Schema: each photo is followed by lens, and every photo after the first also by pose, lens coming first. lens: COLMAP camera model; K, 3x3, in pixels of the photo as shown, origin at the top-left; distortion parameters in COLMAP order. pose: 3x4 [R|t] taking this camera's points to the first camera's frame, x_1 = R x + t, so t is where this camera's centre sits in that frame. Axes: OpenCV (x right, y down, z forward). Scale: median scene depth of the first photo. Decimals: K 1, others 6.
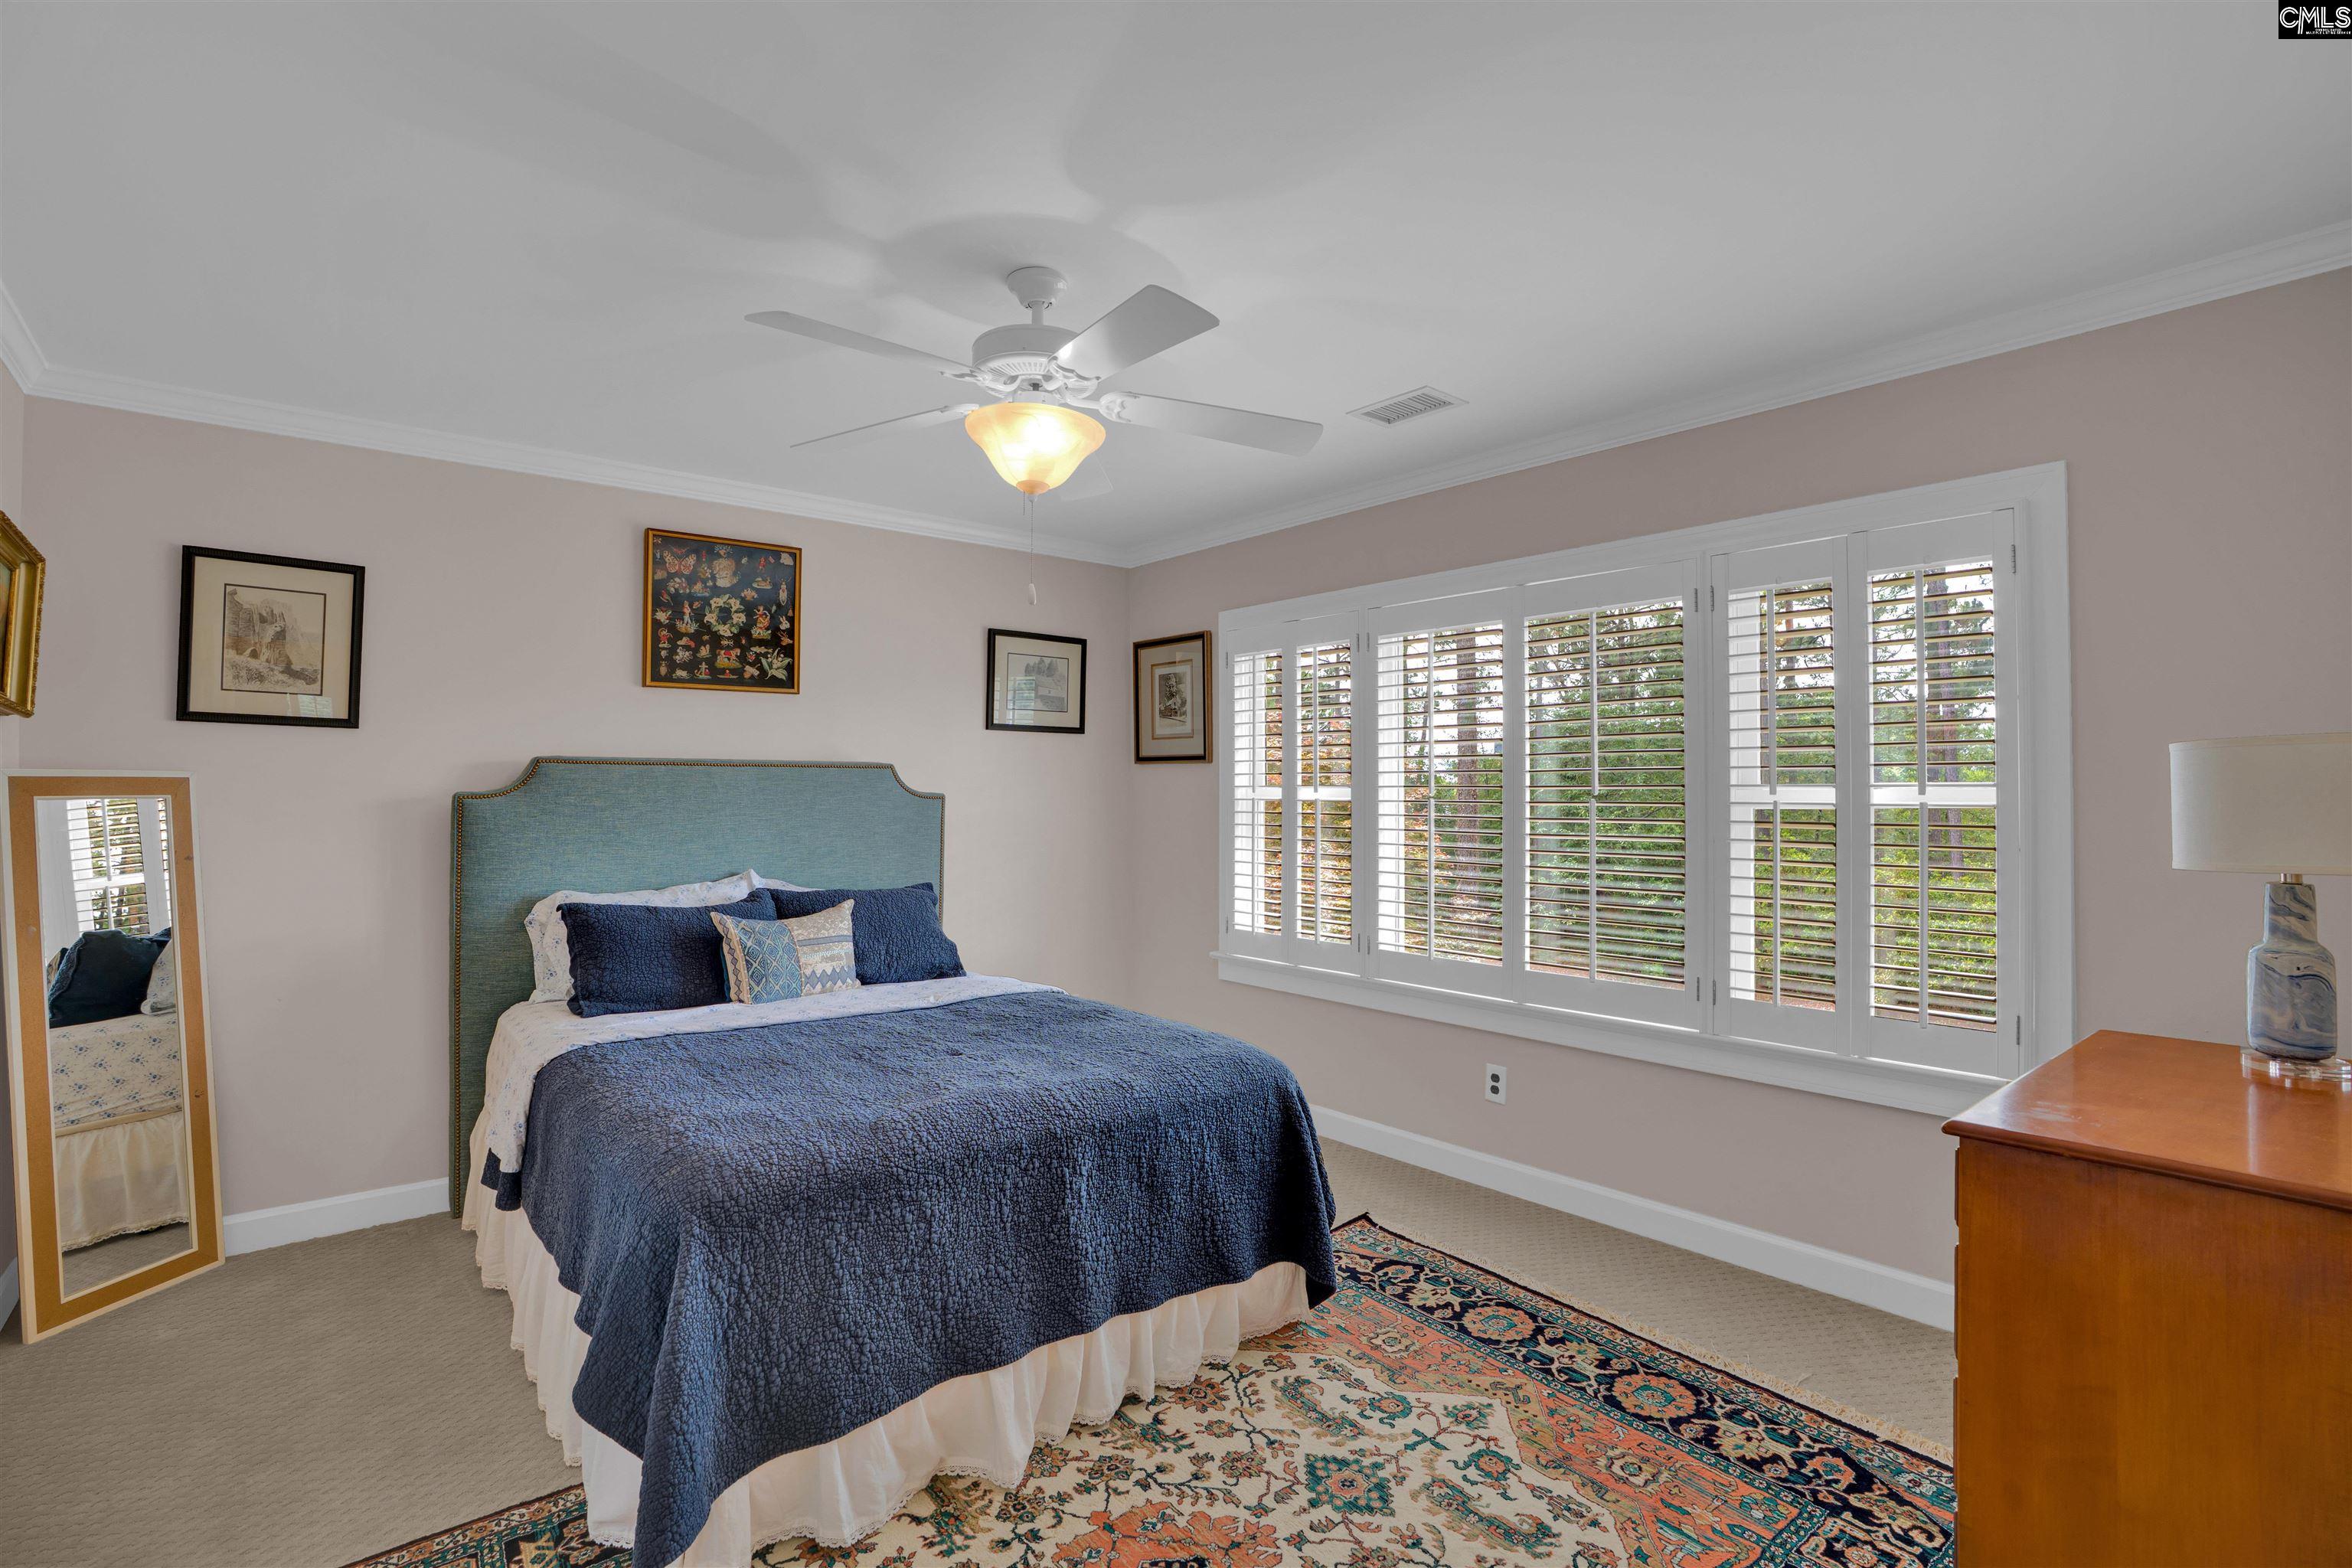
lens RADIAL K [[1095.4, 0, 1172.3], [0, 1095.4, 772.6], [0, 0, 1]] dist [-0.017024, 0.000451]
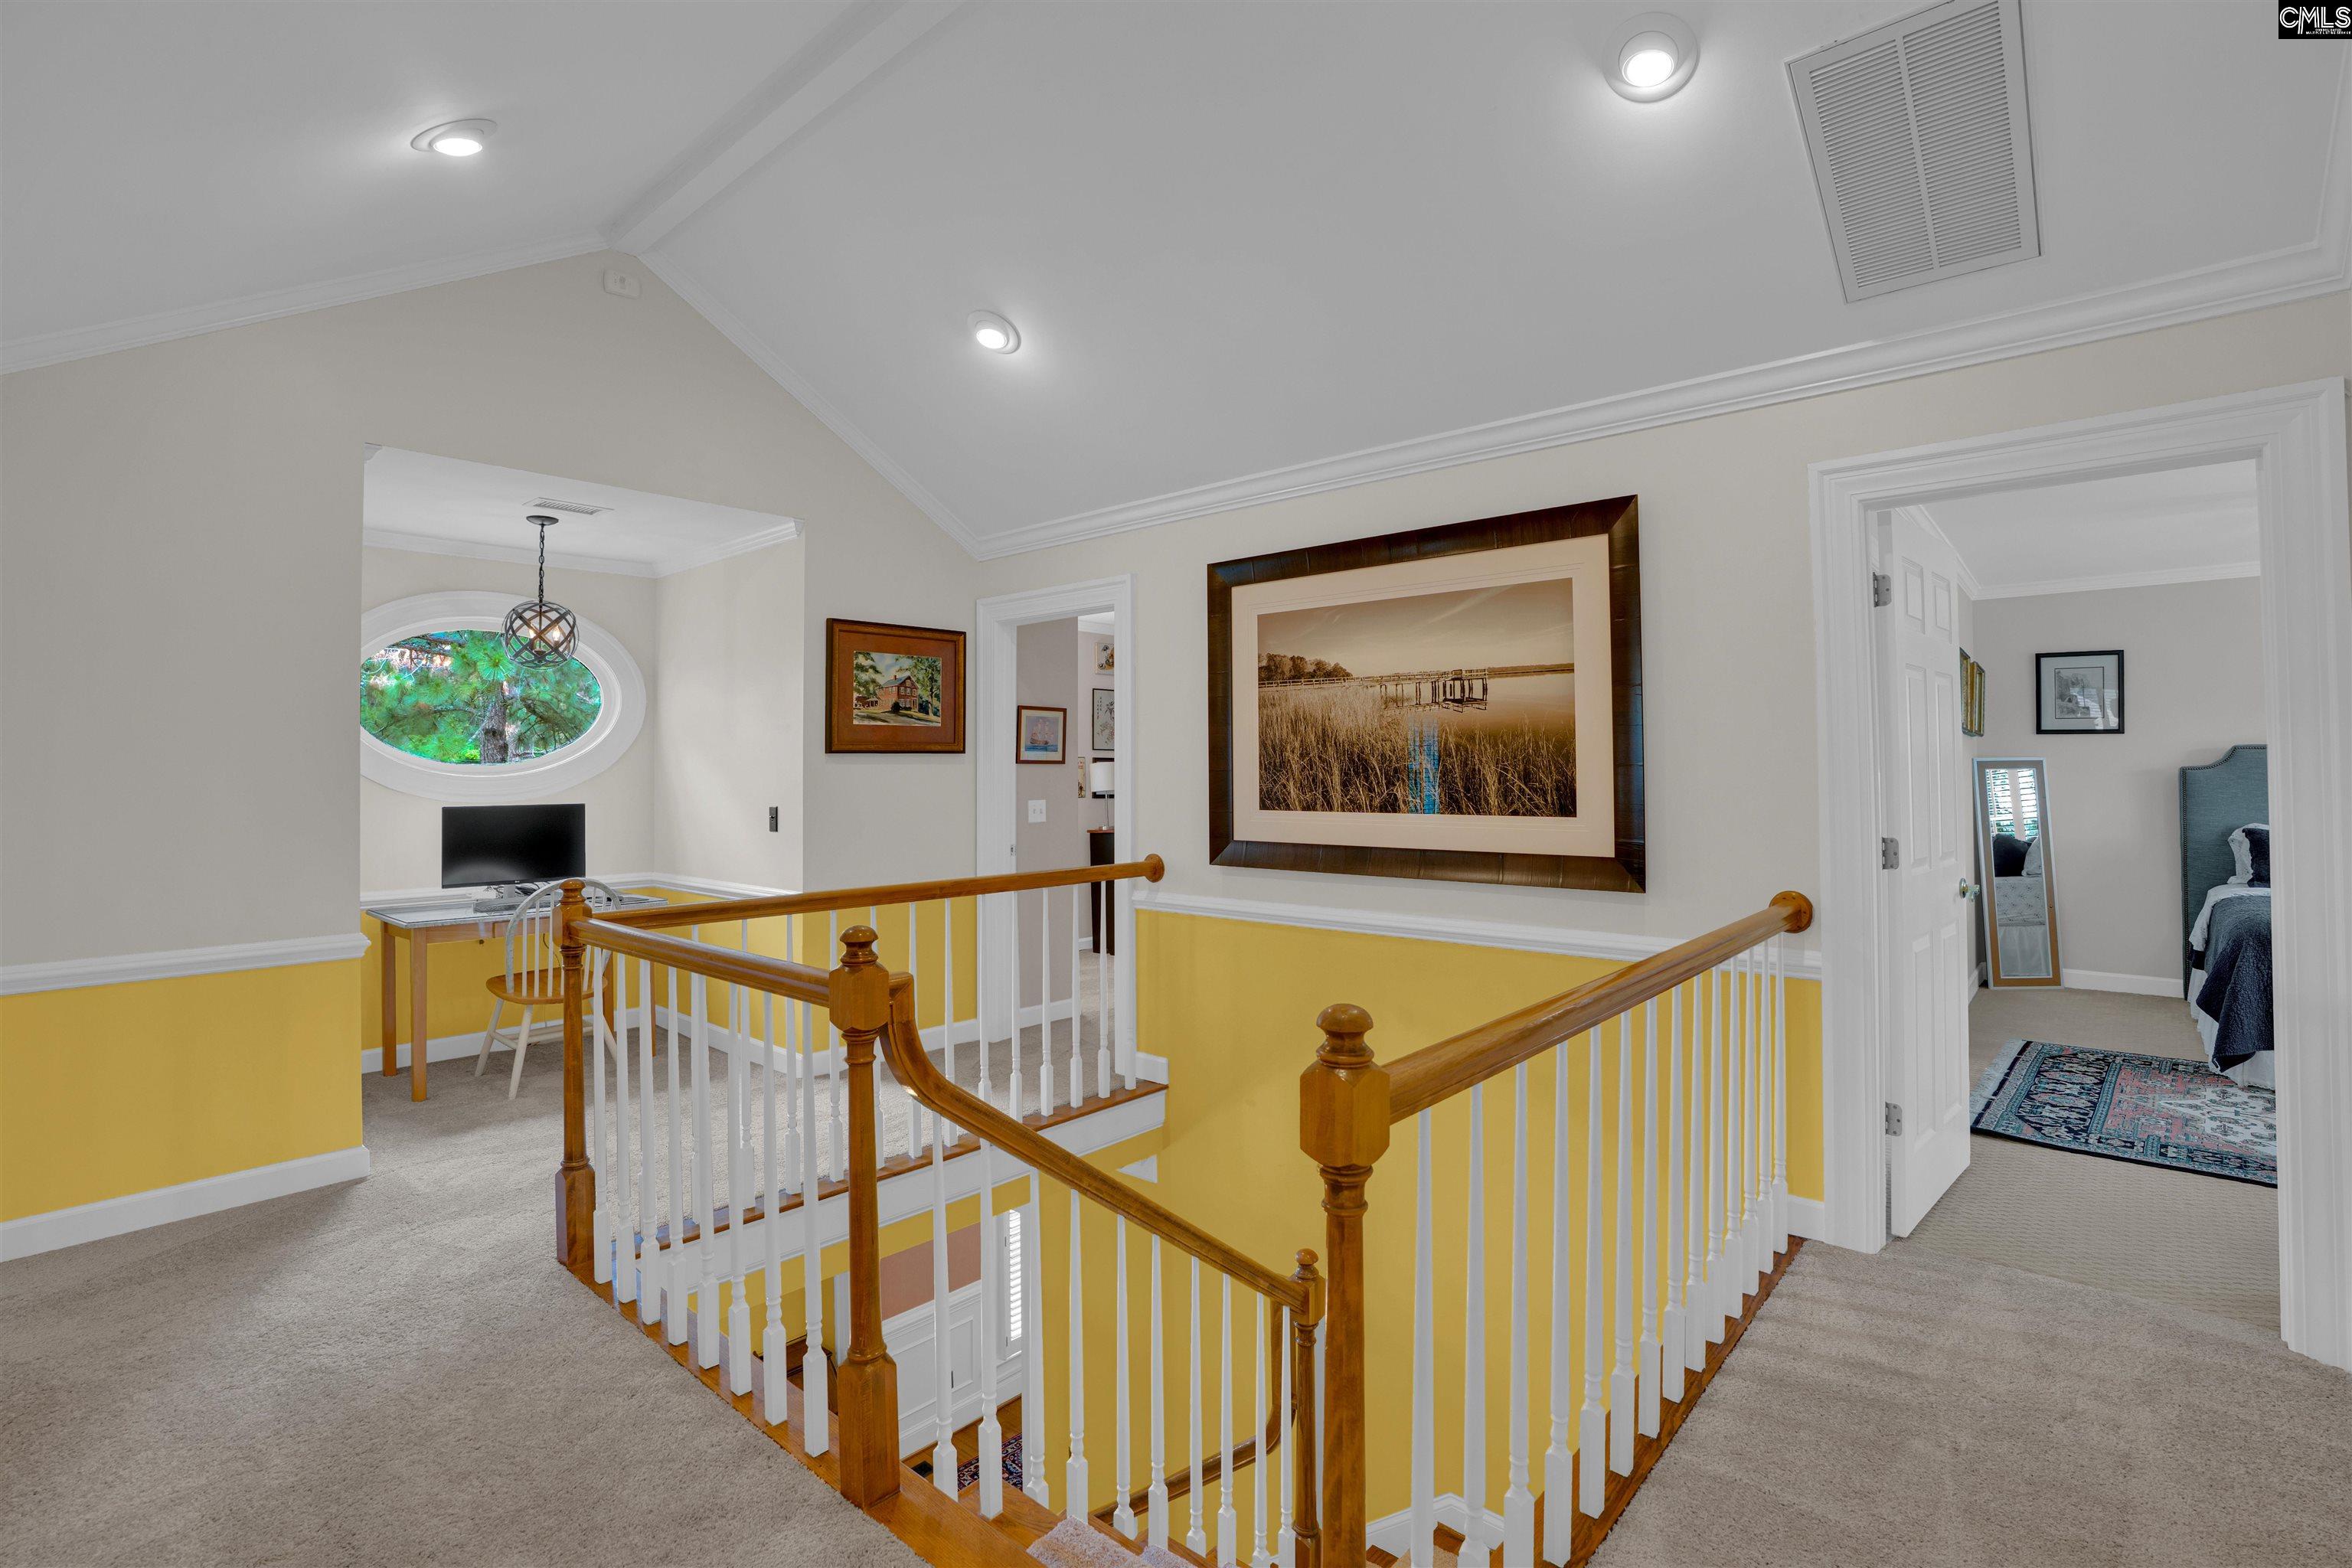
lens RADIAL K [[1095.4, 0, 1172.3], [0, 1095.4, 772.6], [0, 0, 1]] dist [-0.017024, 0.000451]
pose [[0.170217, -0.006644, -0.985384, 0.847416], [0.035746, 0.999361, -0.000564, -0.031924], [0.984758, -0.035127, 0.170345, -0.989154]]
